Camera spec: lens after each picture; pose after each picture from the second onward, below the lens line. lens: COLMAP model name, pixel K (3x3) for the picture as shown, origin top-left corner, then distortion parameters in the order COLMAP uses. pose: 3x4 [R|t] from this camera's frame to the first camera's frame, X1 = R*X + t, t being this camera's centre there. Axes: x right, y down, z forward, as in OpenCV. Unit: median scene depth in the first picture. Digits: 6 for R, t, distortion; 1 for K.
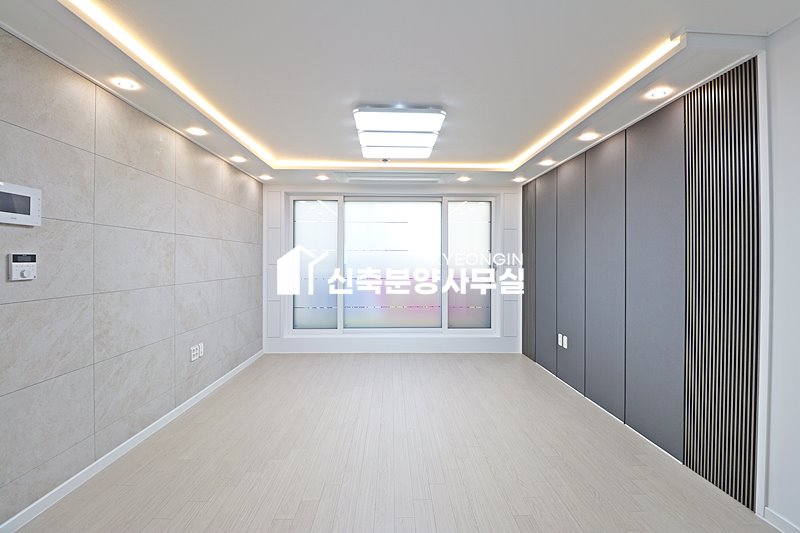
lens RADIAL K [[369.1, 0, 399.7], [0, 369.1, 259.7], [0, 0, 1]] dist [-0.007102, -0.009017]
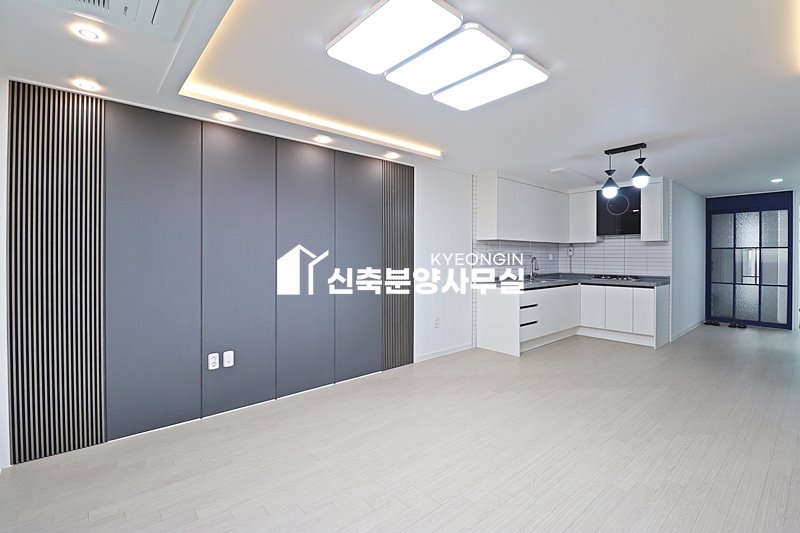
lens RADIAL K [[369.1, 0, 398.4], [0, 369.1, 259.6], [0, 0, 1]] dist [-0.007102, -0.009017]
pose [[-0.631295, -0.014288, 0.775411, -0.487293], [-0.007358, 0.999896, 0.012435, 0.002207], [-0.775508, 0.002145, -0.631334, 1.574404]]
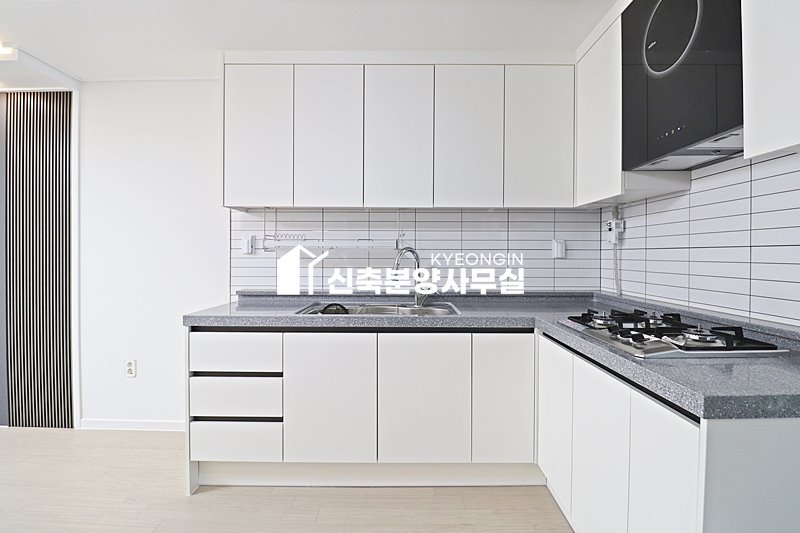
lens RADIAL K [[369.1, 0, 407.4], [0, 369.1, 257.0], [0, 0, 1]] dist [-0.007102, -0.009017]
pose [[0.029582, -0.010832, 0.999504, -0.205804], [-0.006178, 0.999920, 0.011019, 0.019652], [-0.999543, -0.006501, 0.029513, -0.183550]]
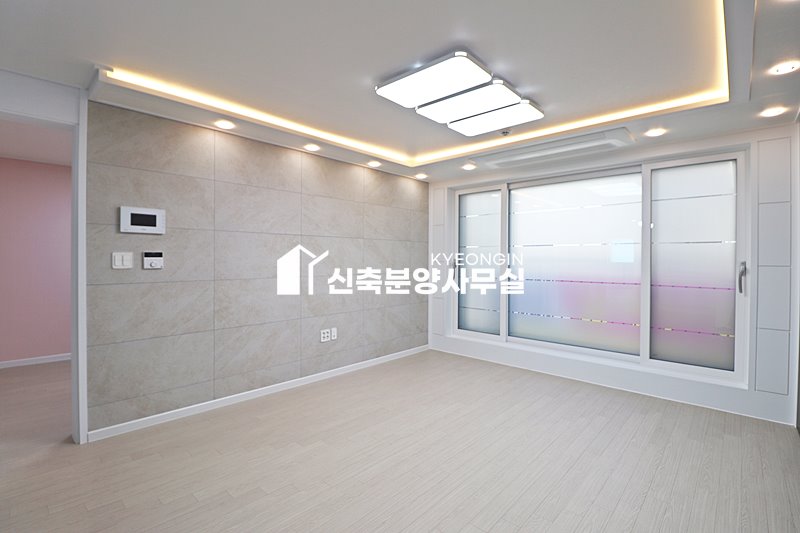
lens RADIAL K [[369.1, 0, 396.5], [0, 369.1, 260.9], [0, 0, 1]] dist [-0.007102, -0.009017]
pose [[0.716070, 0.005785, -0.698005, 0.474308], [-0.001179, 0.999974, 0.007079, 0.006101], [0.698028, -0.004246, 0.716058, 0.345271]]
